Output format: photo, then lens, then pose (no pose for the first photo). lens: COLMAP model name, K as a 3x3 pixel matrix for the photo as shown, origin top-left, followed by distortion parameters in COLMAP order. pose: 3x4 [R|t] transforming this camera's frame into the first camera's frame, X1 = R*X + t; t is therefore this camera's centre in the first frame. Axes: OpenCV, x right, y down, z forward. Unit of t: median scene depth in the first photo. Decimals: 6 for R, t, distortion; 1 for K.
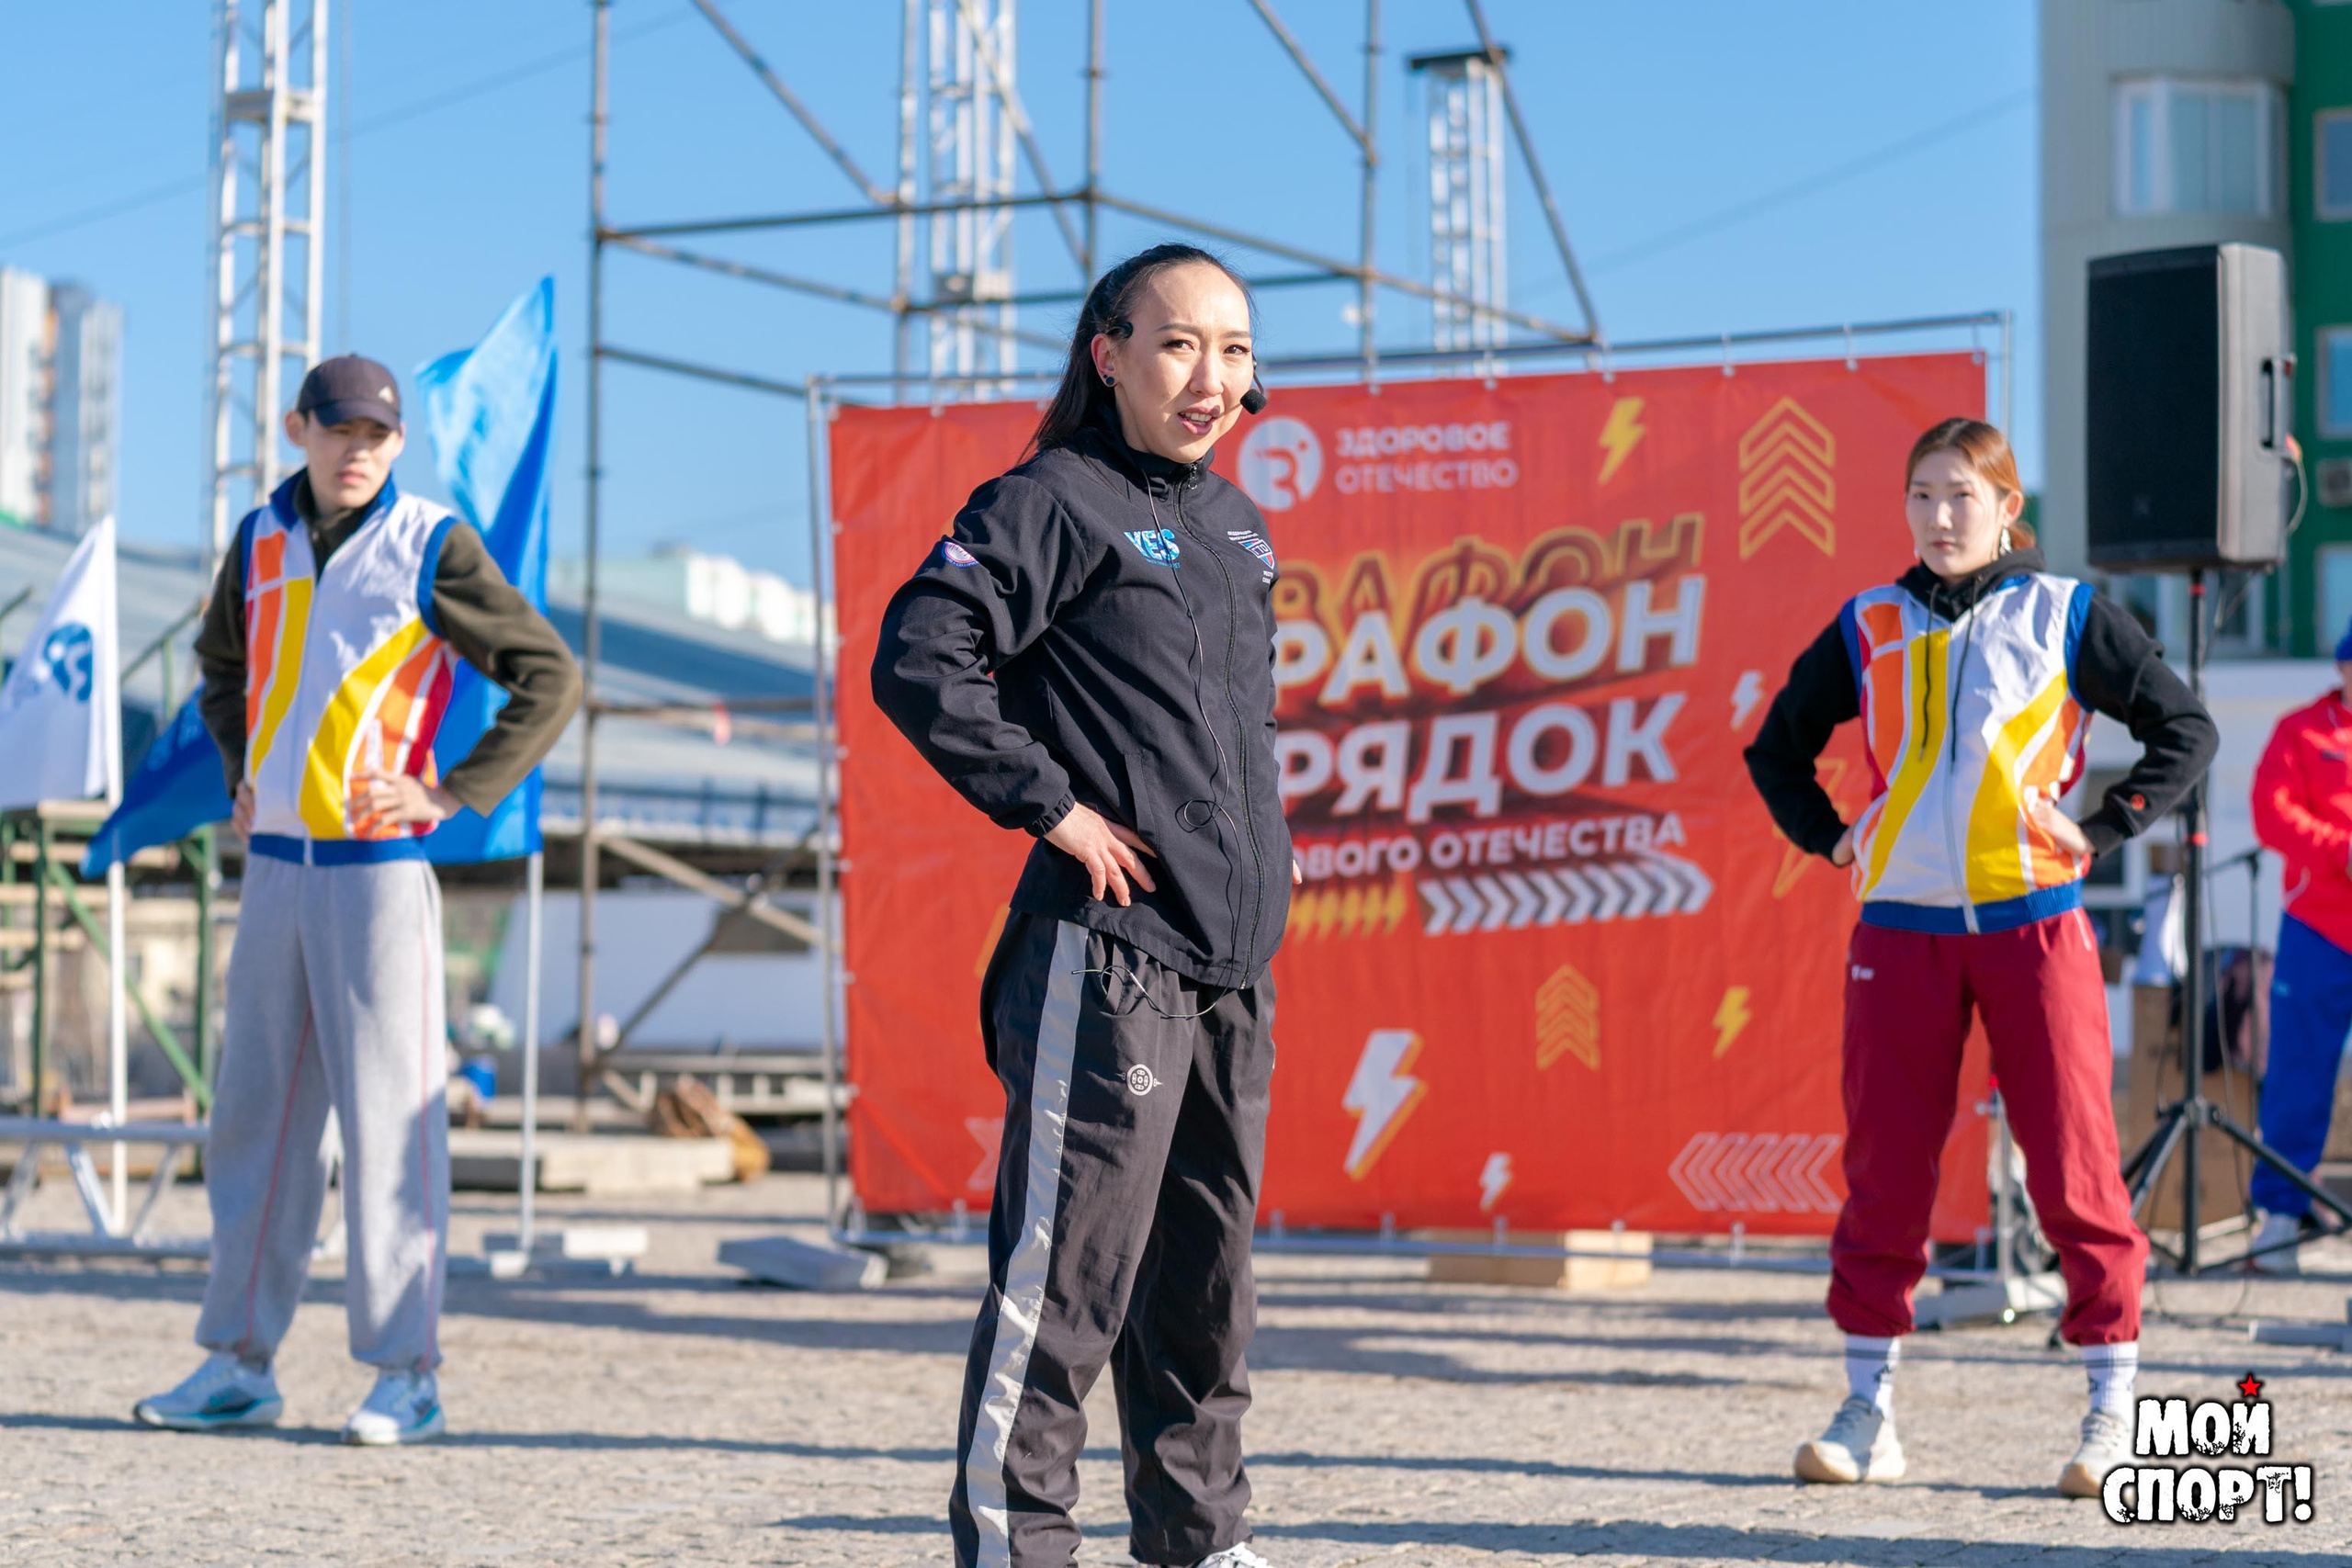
lens RADIAL K [[5255.1, 0, 1176.0], [0, 5255.1, 784.0], [0, 0, 1]] dist [0.018685, -0.049208]
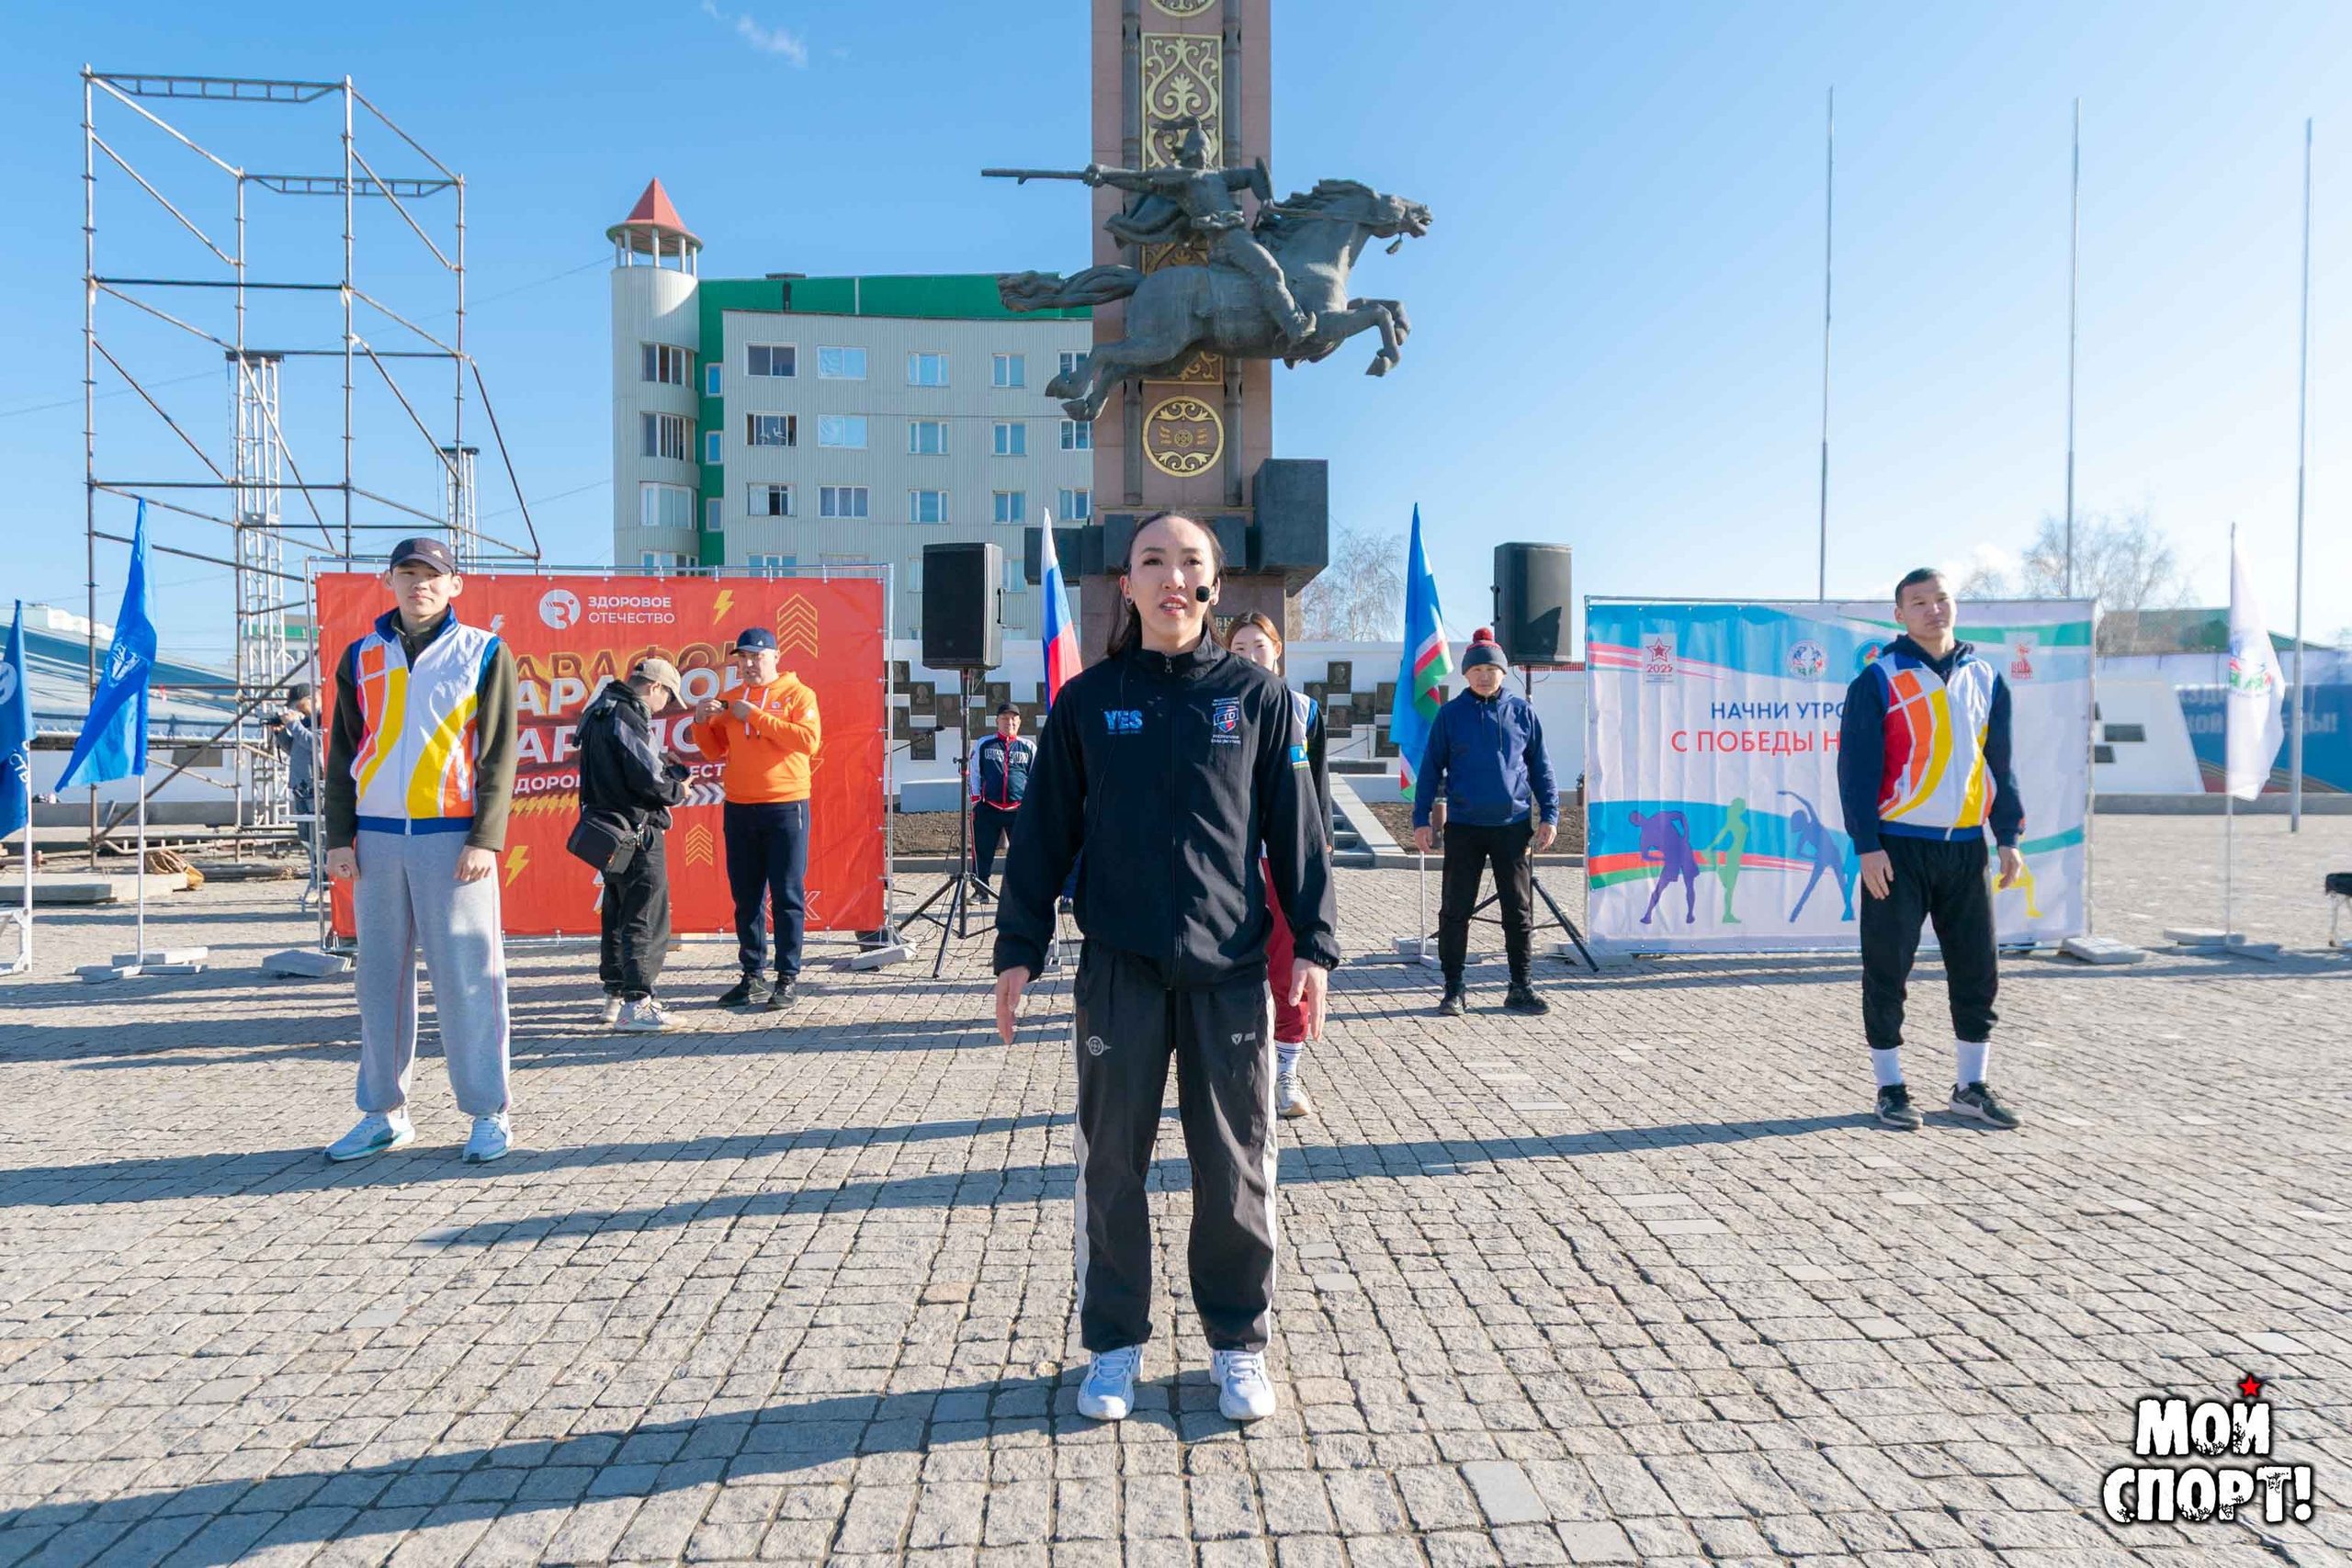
lens RADIAL K [[1478.7, 0, 1245.6], [0, 1478.7, 784.1], [0, 0, 1]] dist [-0.024530, 0.032978]
pose [[0.831677, -0.017334, 0.554989, -0.091530], [-0.014581, 0.998486, 0.053035, -0.023302], [-0.555068, -0.052200, 0.830165, 0.295386]]
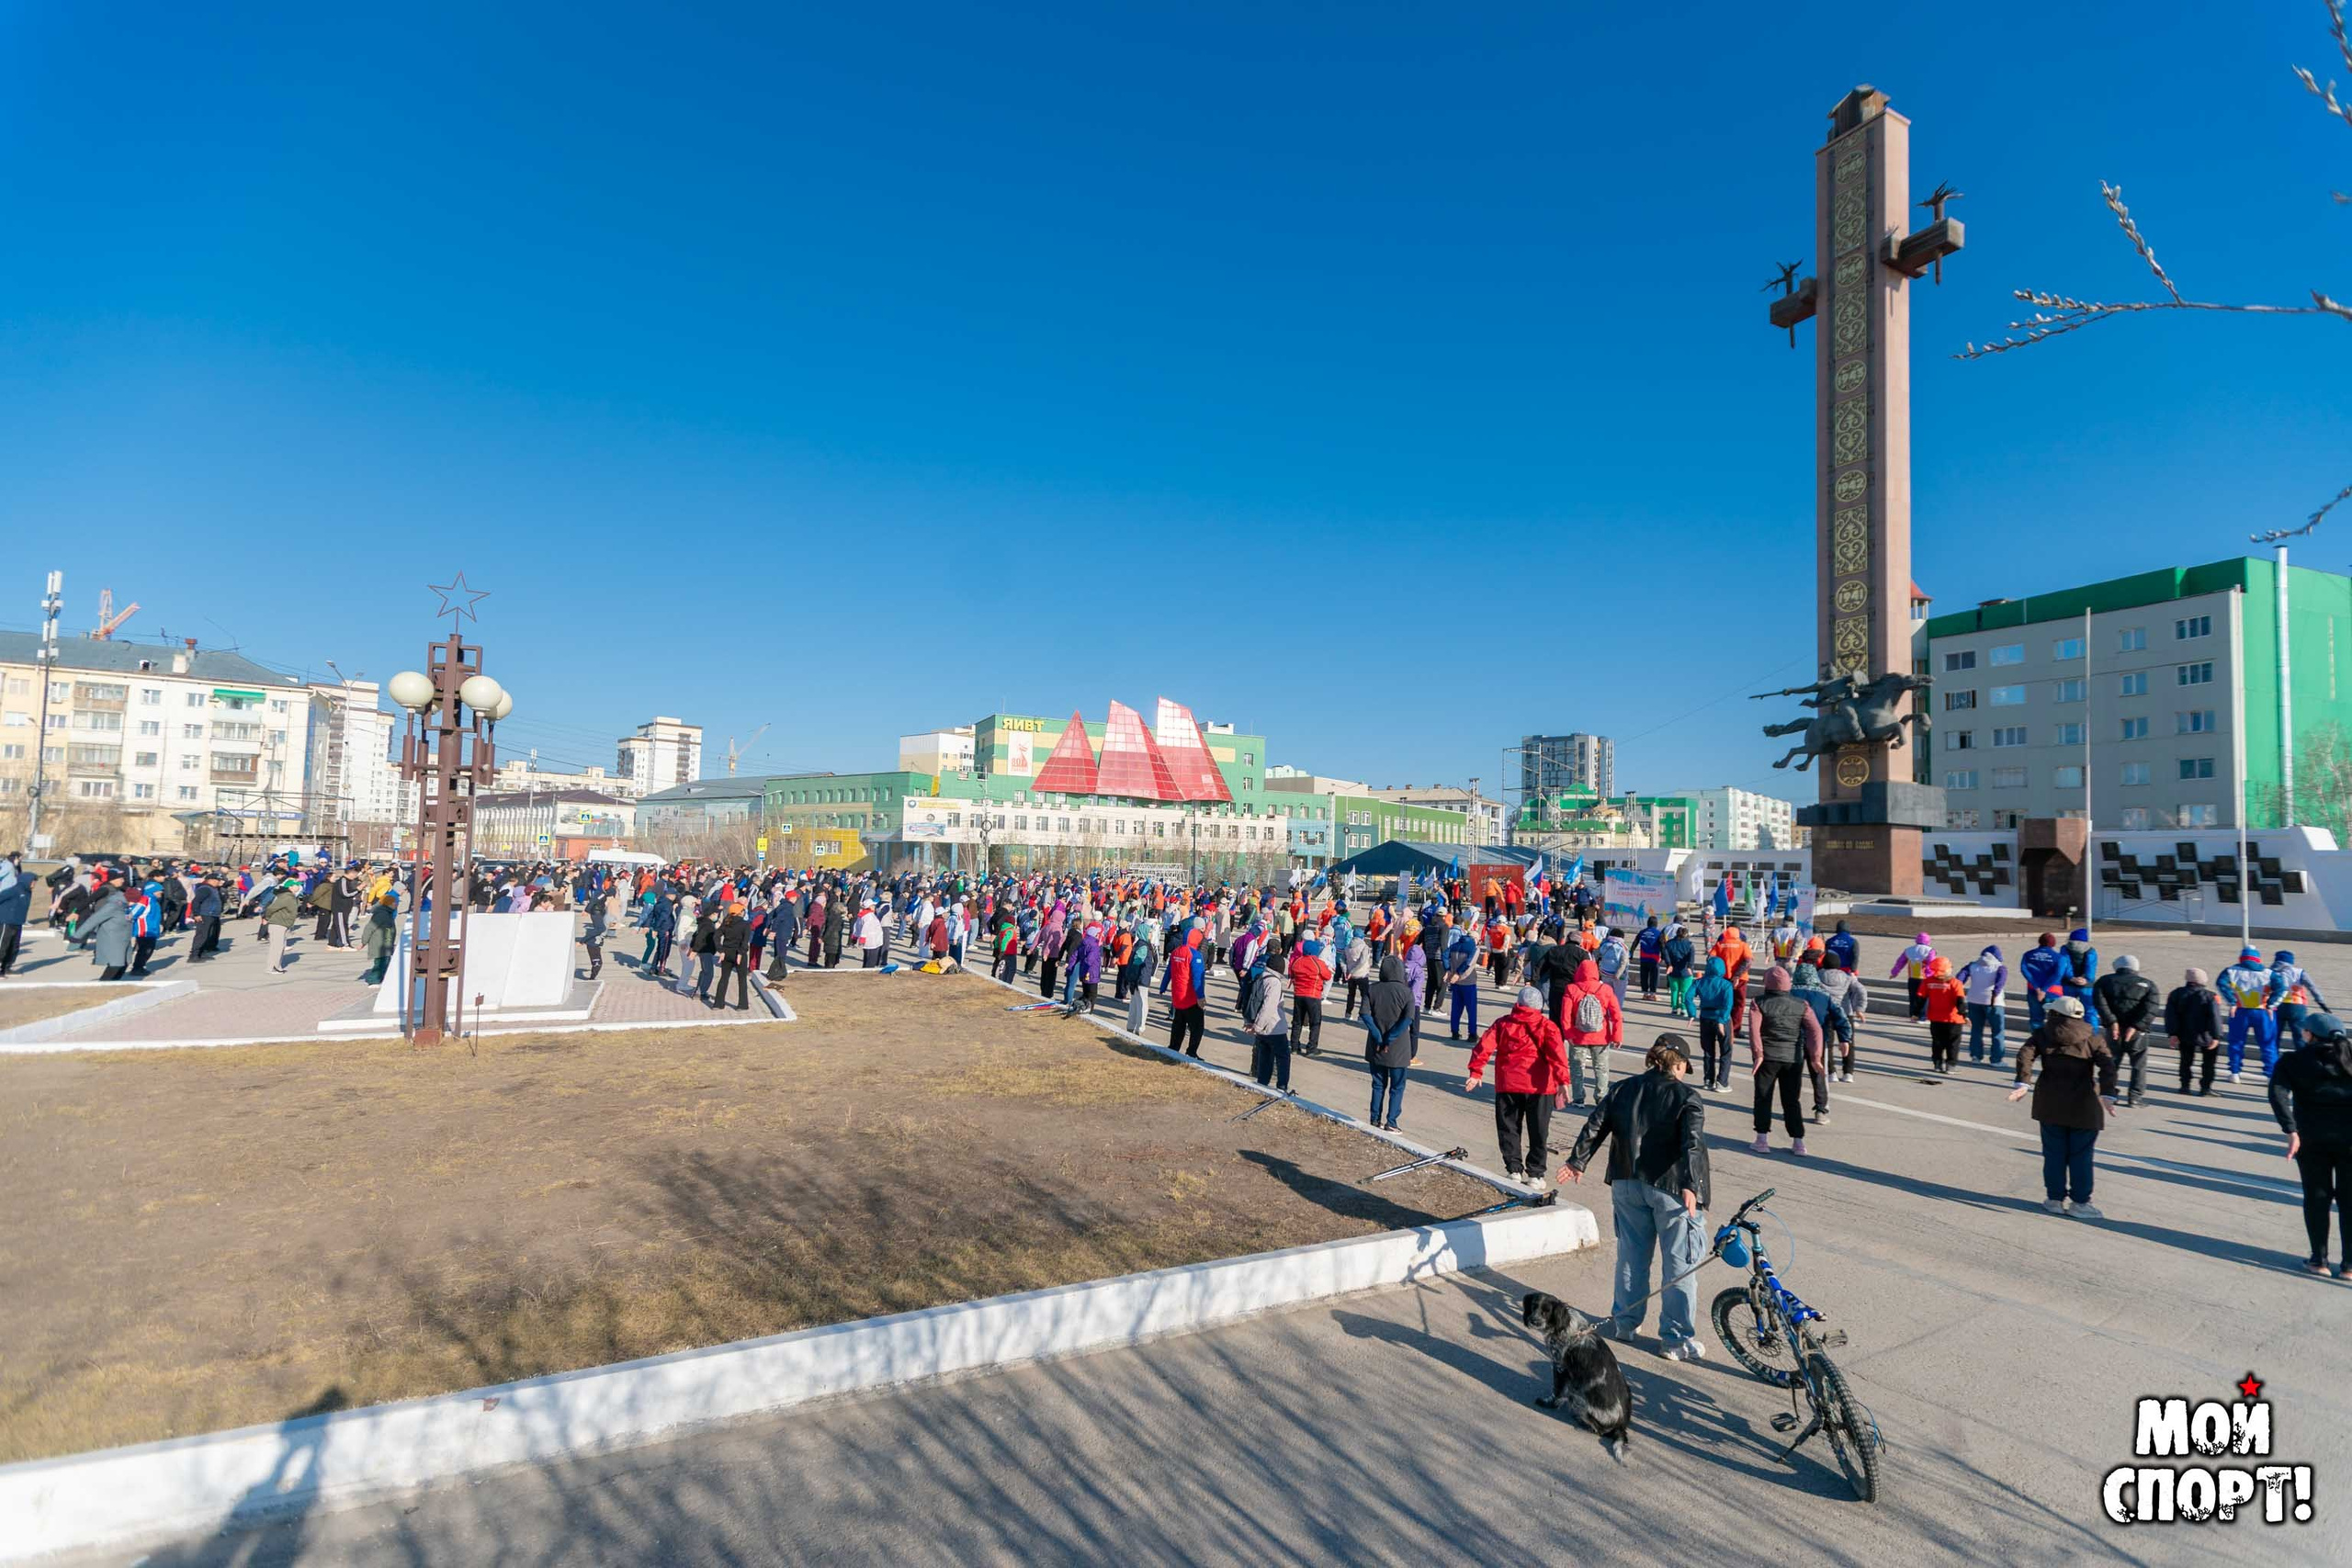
lens RADIAL K [[1032.6, 0, 1191.0], [0, 1032.6, 807.5], [0, 0, 1]] dist [-0.010810, 0.008581]
pose [[0.823570, -0.016071, -0.566987, 1.133873], [0.004523, 0.999753, -0.021769, -0.195670], [0.567197, 0.015364, 0.823439, -2.363795]]
